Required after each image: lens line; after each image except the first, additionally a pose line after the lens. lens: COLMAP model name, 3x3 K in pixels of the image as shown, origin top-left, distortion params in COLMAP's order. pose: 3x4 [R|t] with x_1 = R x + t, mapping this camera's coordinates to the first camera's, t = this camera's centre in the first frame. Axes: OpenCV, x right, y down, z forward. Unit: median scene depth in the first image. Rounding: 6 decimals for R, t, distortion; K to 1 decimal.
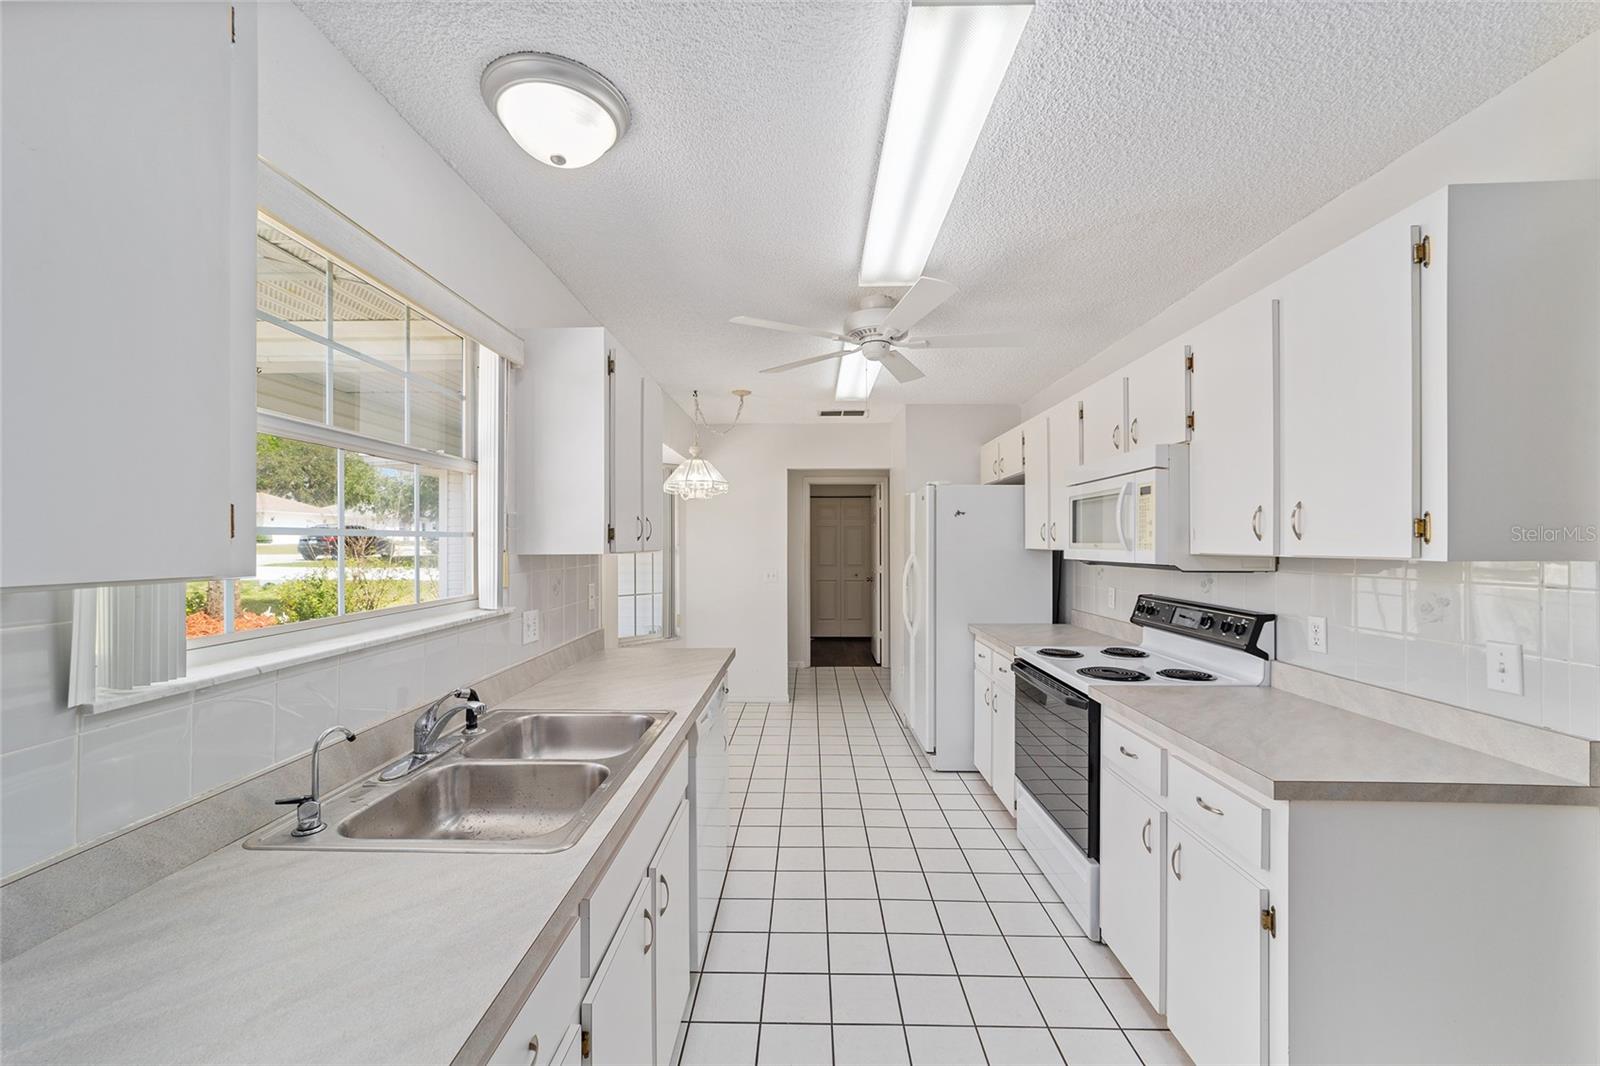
lens RADIAL K [[614.2, 0, 795.2], [0, 614.2, 547.5], [0, 0, 1]] dist [-0.000720, 0.000230]
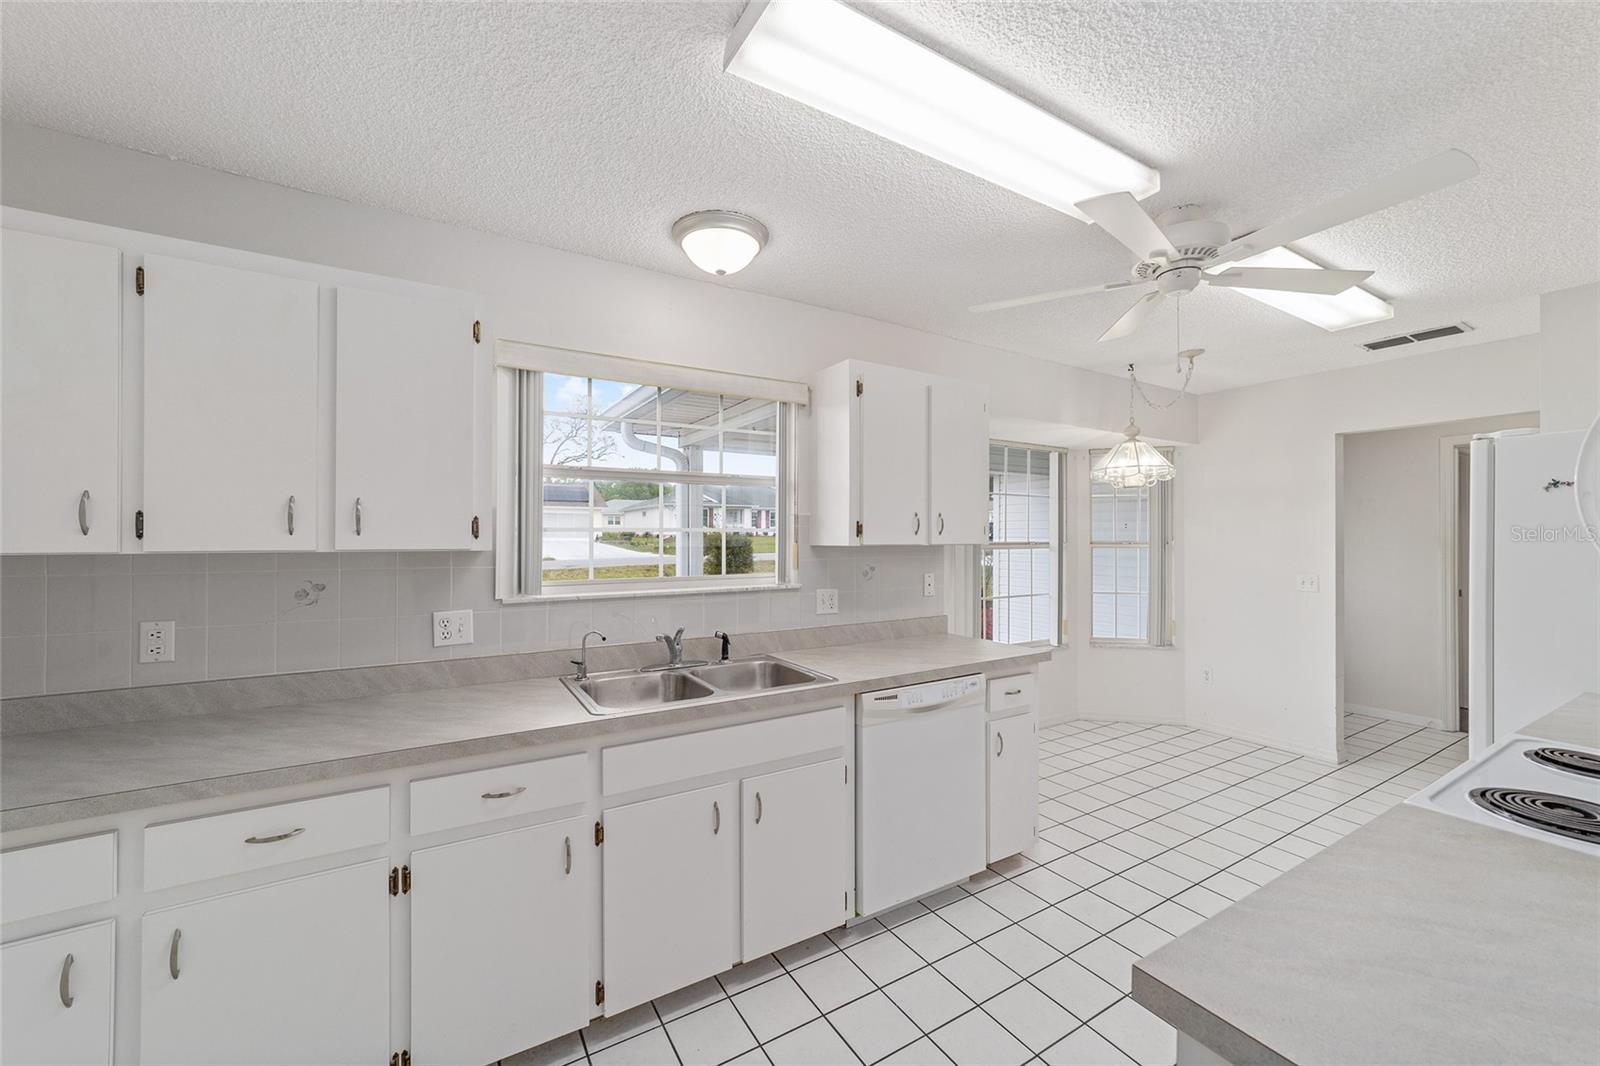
lens RADIAL K [[613.3, 0, 804.1], [0, 613.3, 537.1], [0, 0, 1]] dist [-0.000821, 0.000308]
pose [[0.539394, 0.004480, -0.842042, 0.549077], [-0.010102, 0.999948, -0.001151, -0.003722], [0.841993, 0.009127, 0.539411, 0.225012]]
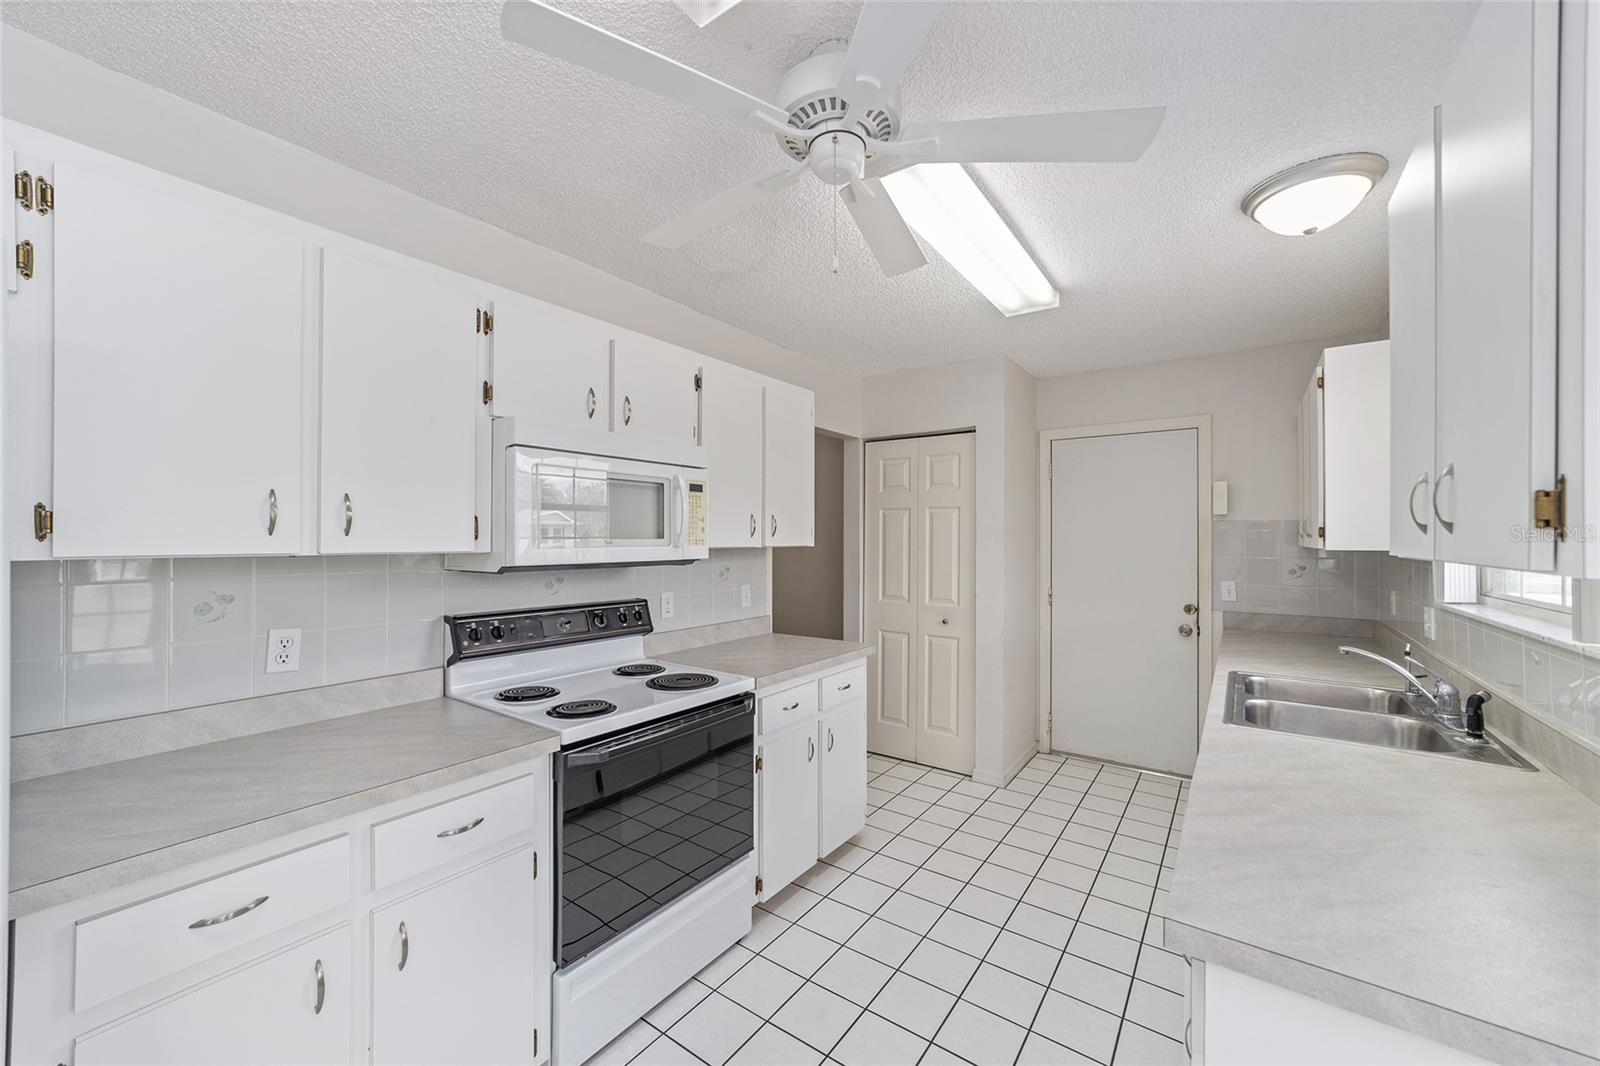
lens RADIAL K [[615.5, 0, 793.1], [0, 615.5, 535.6], [0, 0, 1]] dist [0.000822, 0.000617]
pose [[-0.824779, 0.002985, 0.565448, -0.128836], [0.004263, 0.999990, 0.000940, -0.011419], [-0.565440, 0.003186, -0.824783, 1.534734]]
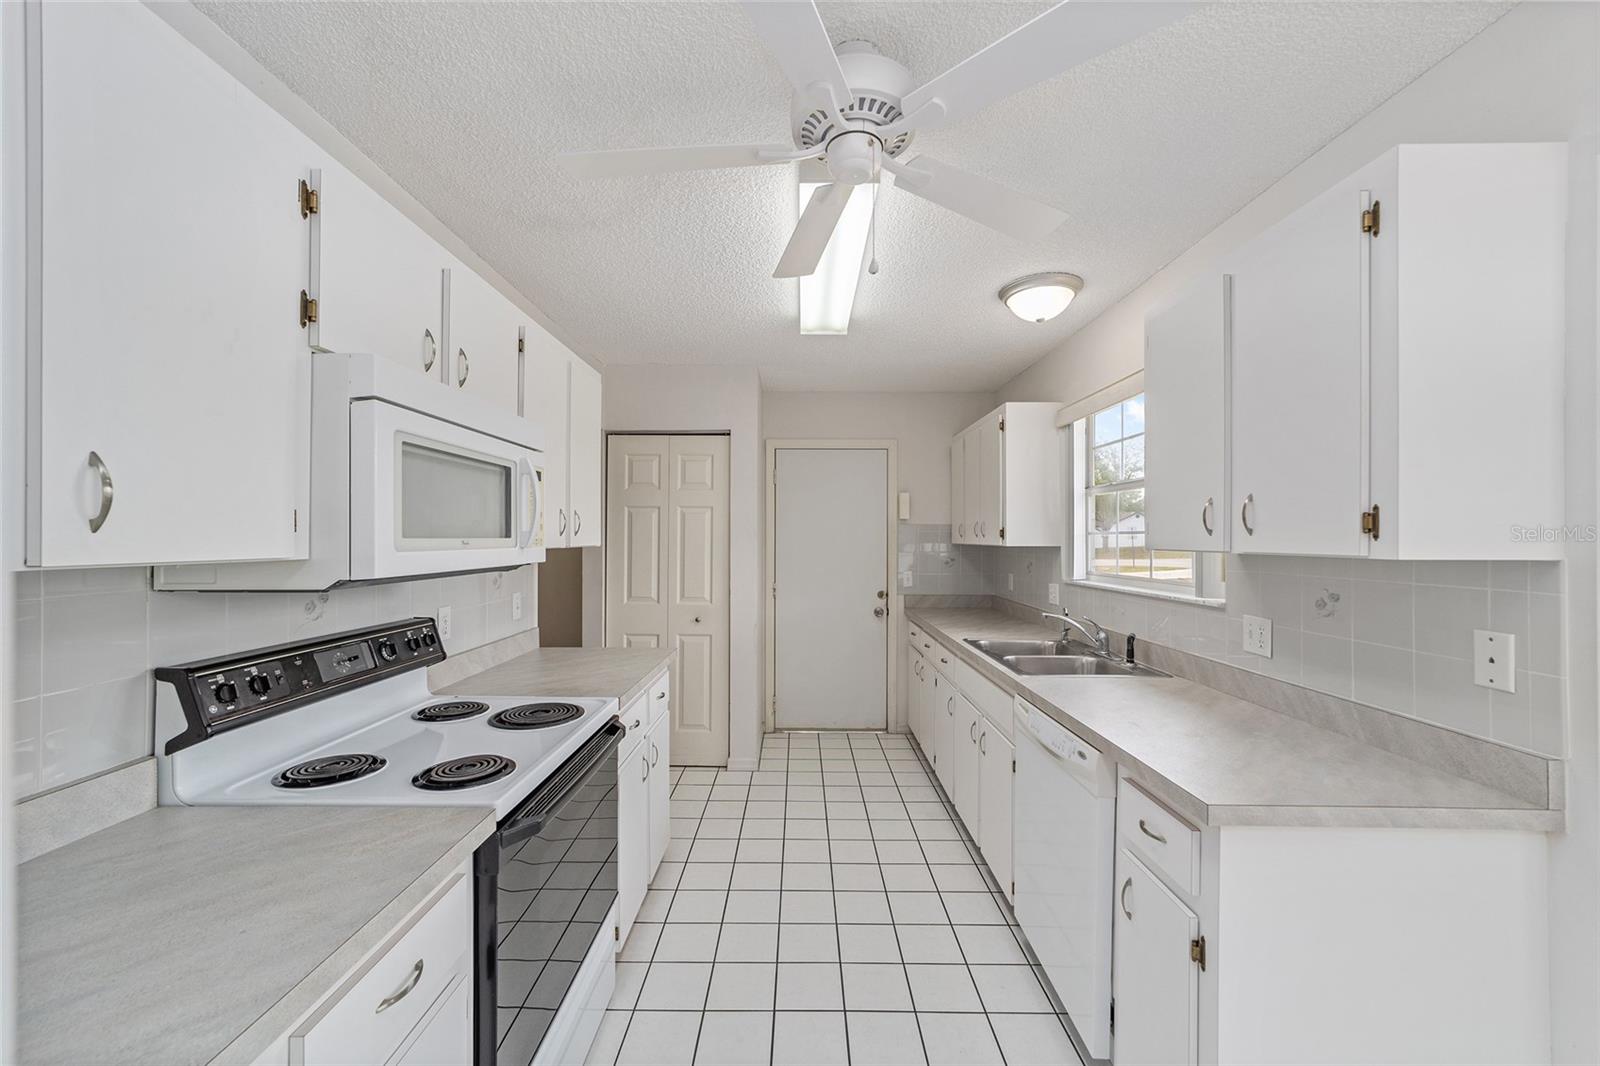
lens RADIAL K [[613.3, 0, 804.1], [0, 613.3, 537.1], [0, 0, 1]] dist [-0.000821, 0.000308]
pose [[-0.999797, -0.000826, -0.020133, 0.196445], [-0.000944, 0.999983, 0.005839, -0.012161], [0.020127, 0.005856, -0.999780, 1.606200]]
